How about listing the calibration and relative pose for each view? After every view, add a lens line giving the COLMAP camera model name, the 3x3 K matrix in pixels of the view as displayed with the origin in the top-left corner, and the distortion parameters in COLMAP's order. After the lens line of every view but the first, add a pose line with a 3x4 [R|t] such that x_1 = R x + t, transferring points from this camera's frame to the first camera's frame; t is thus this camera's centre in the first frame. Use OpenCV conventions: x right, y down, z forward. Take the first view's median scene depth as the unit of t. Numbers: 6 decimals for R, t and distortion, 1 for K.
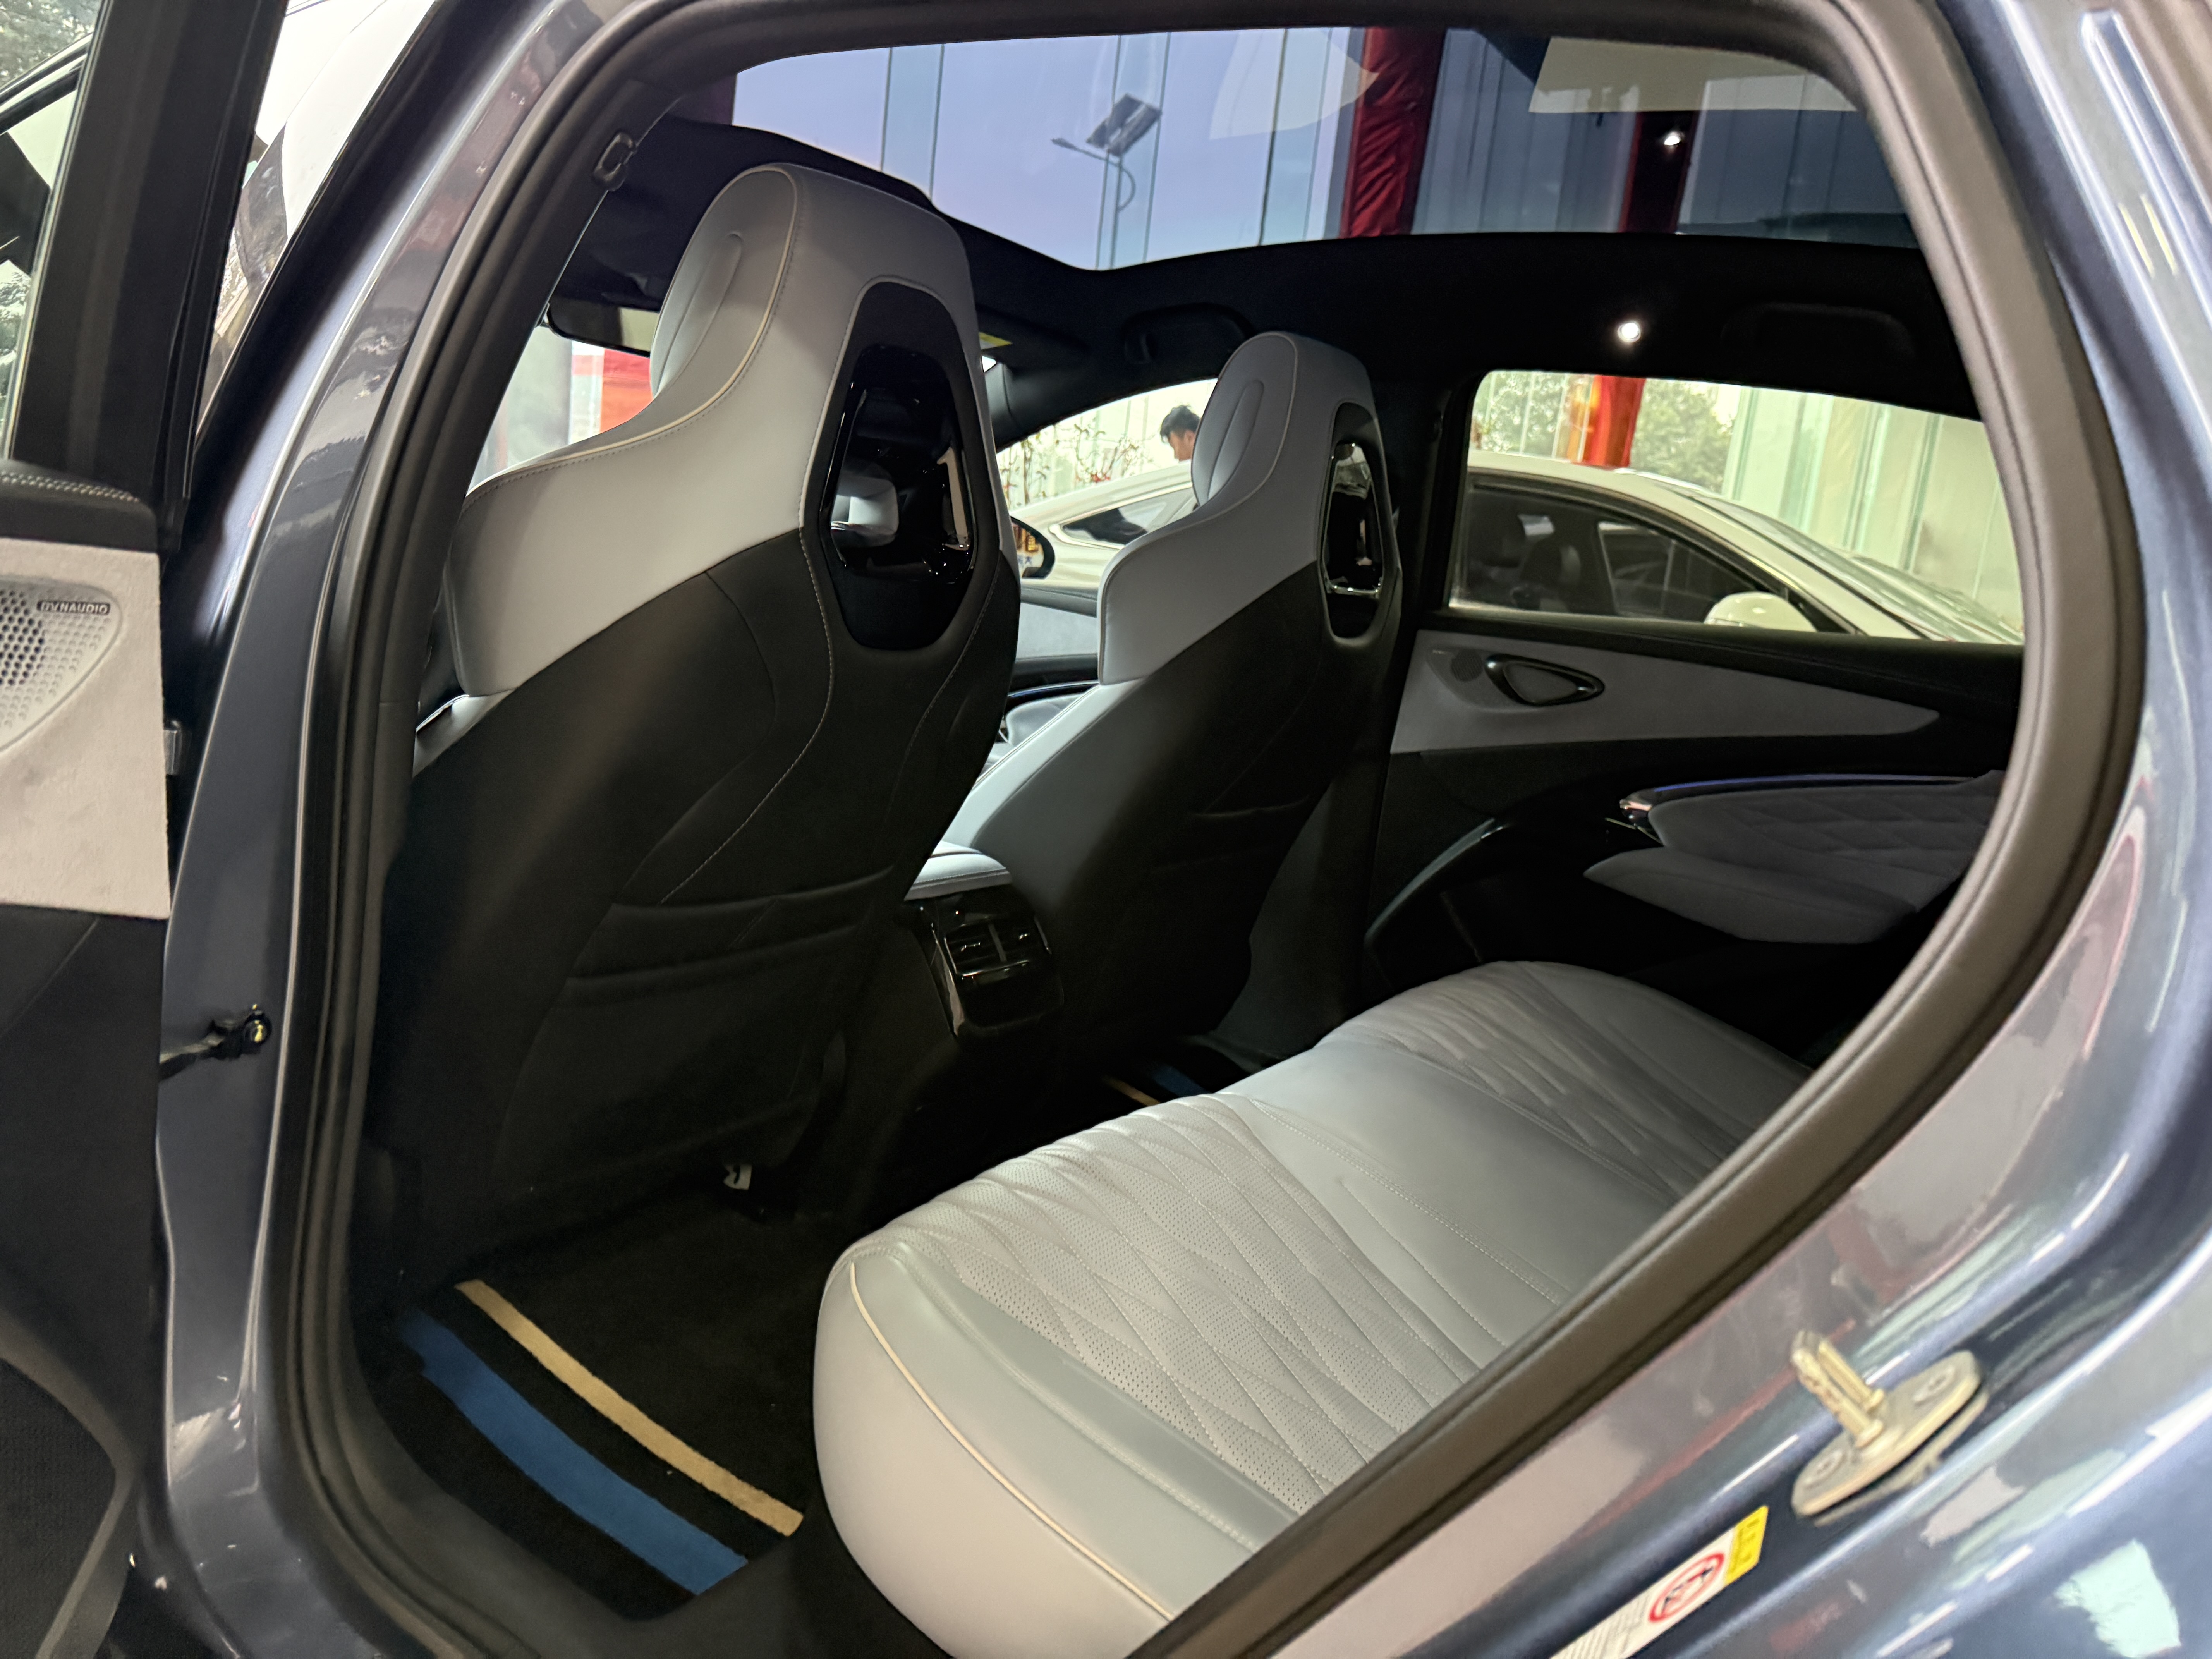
lens RADIAL K [[1599.0, 0, 1099.9], [0, 1599.0, 795.7], [0, 0, 1]] dist [0.008322, -0.002342]
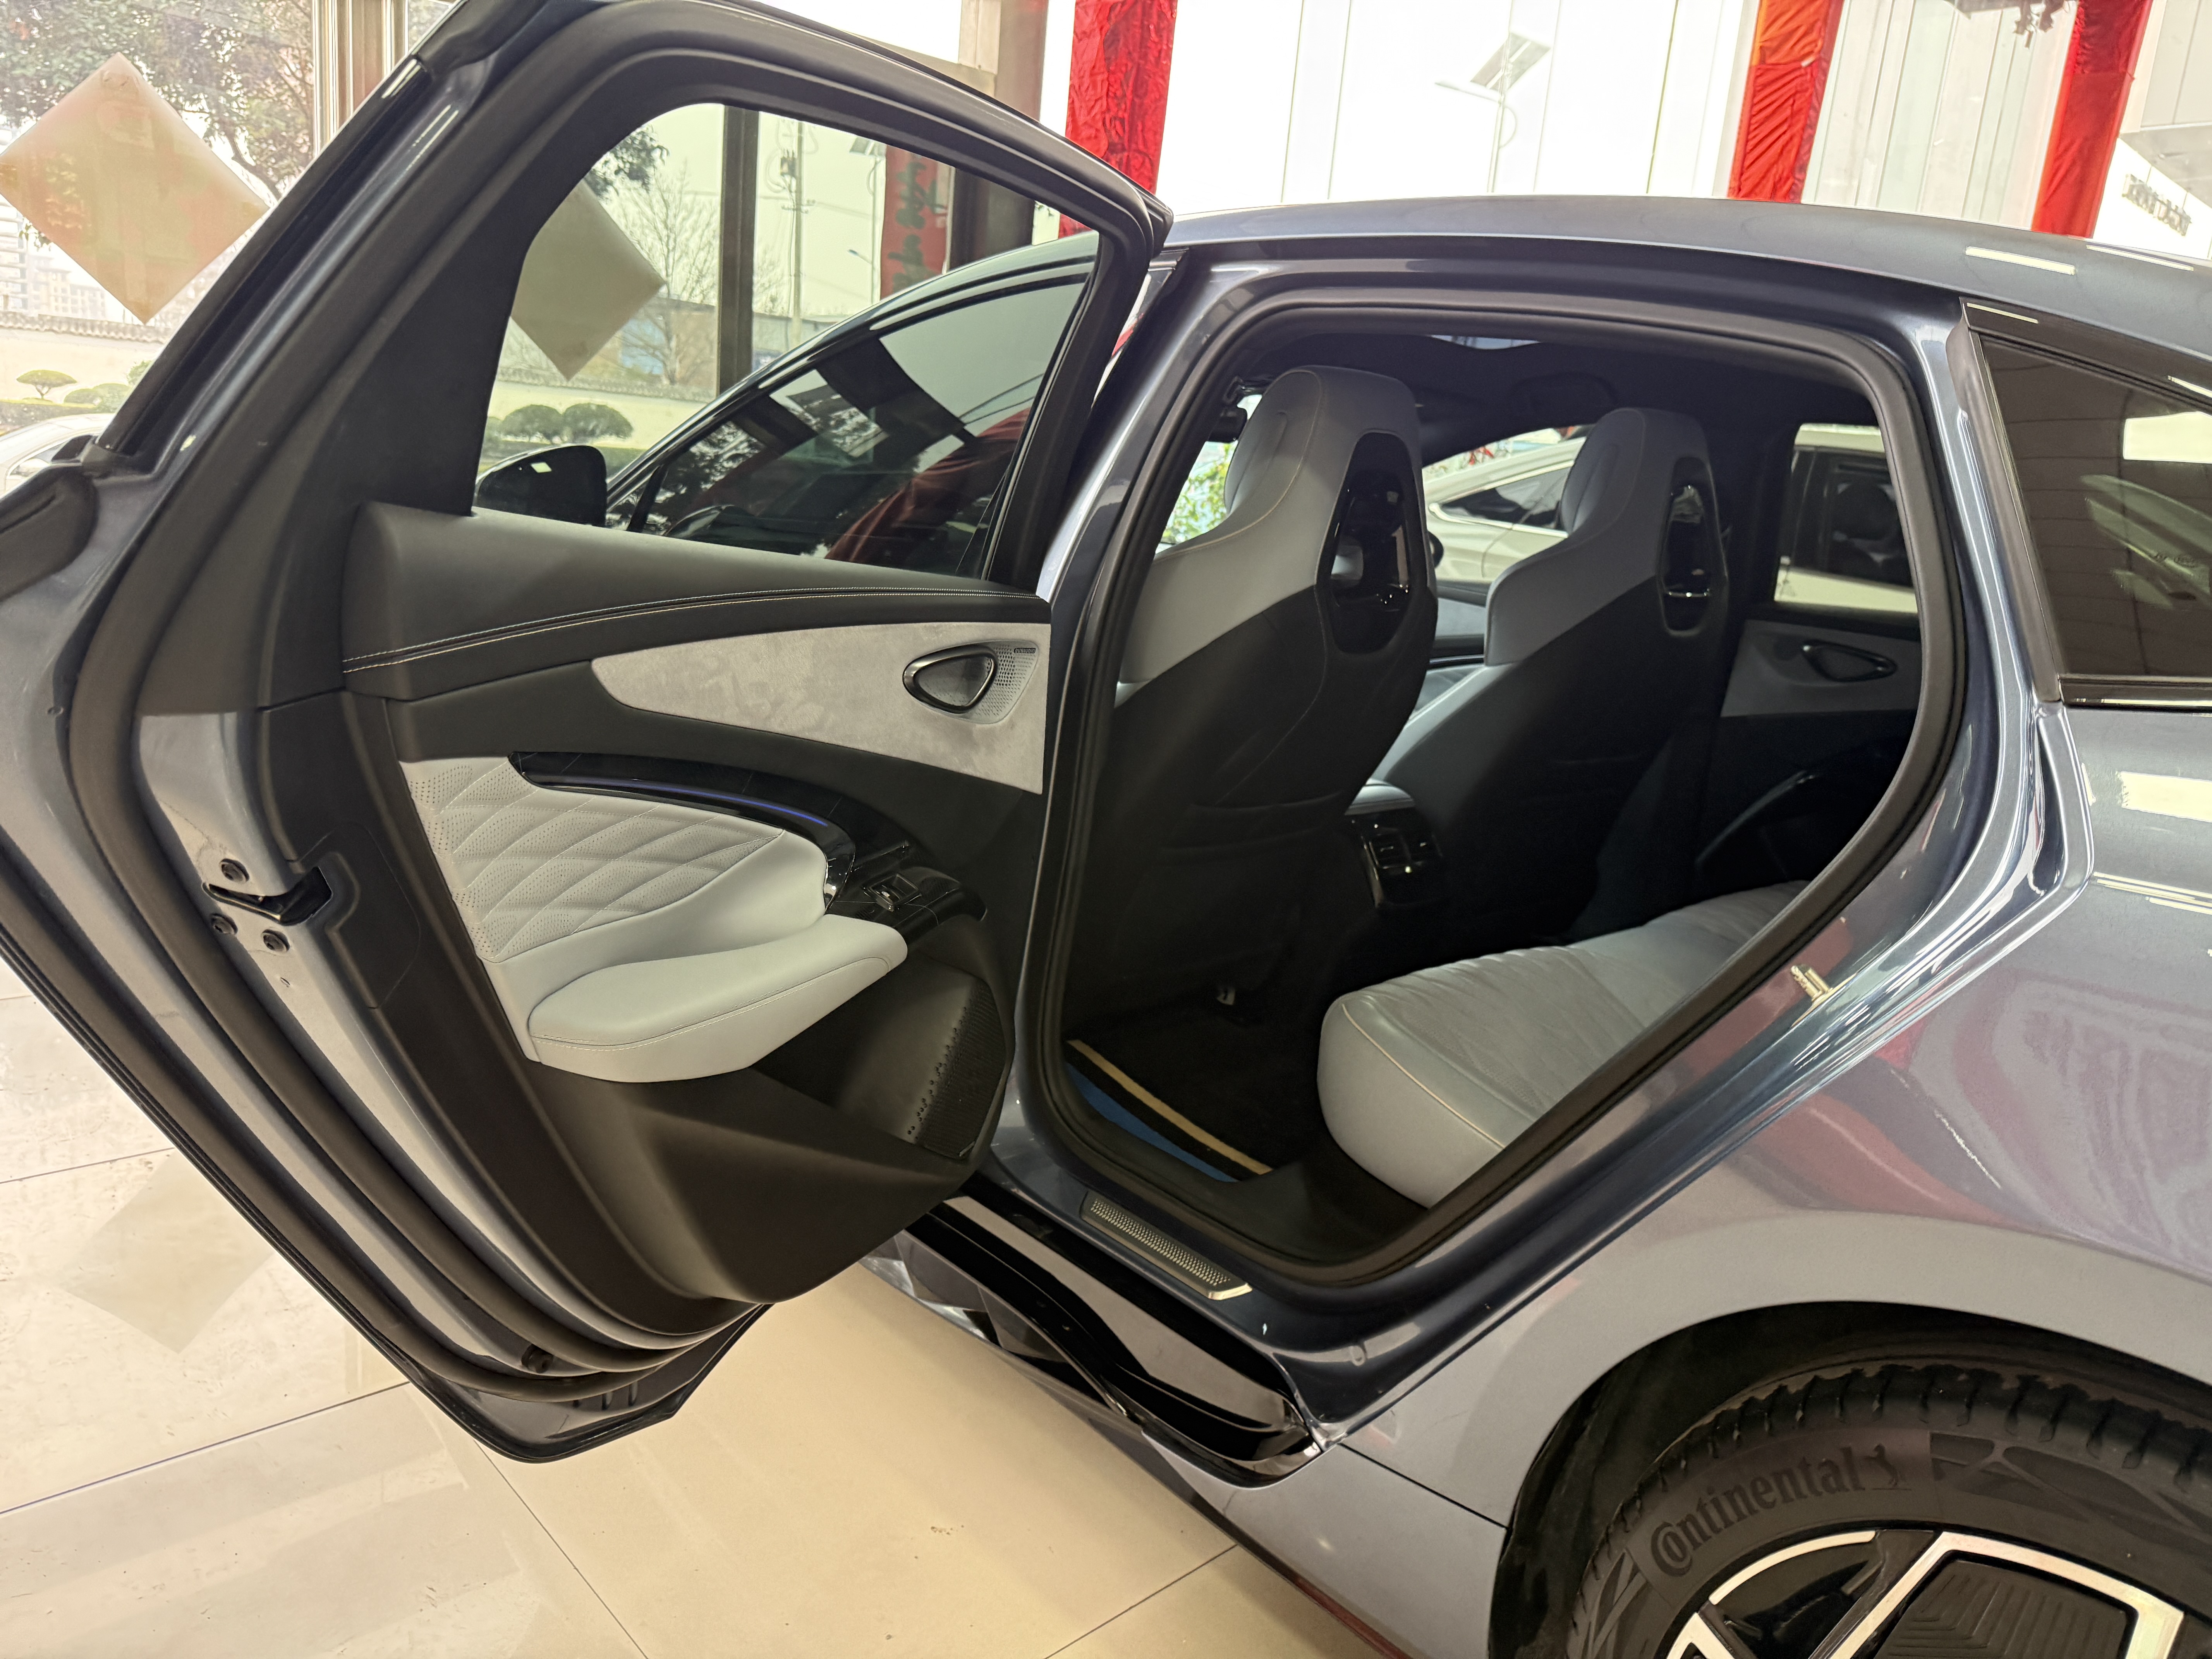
lens RADIAL K [[1558.1, 0, 1098.6], [0, 1558.1, 814.0], [0, 0, 1]] dist [0.148194, -0.298062]
pose [[0.974280, 0.027745, -0.223628, -0.018987], [-0.018080, 0.998817, 0.045149, 0.003272], [0.224616, -0.039945, 0.973628, -0.422115]]
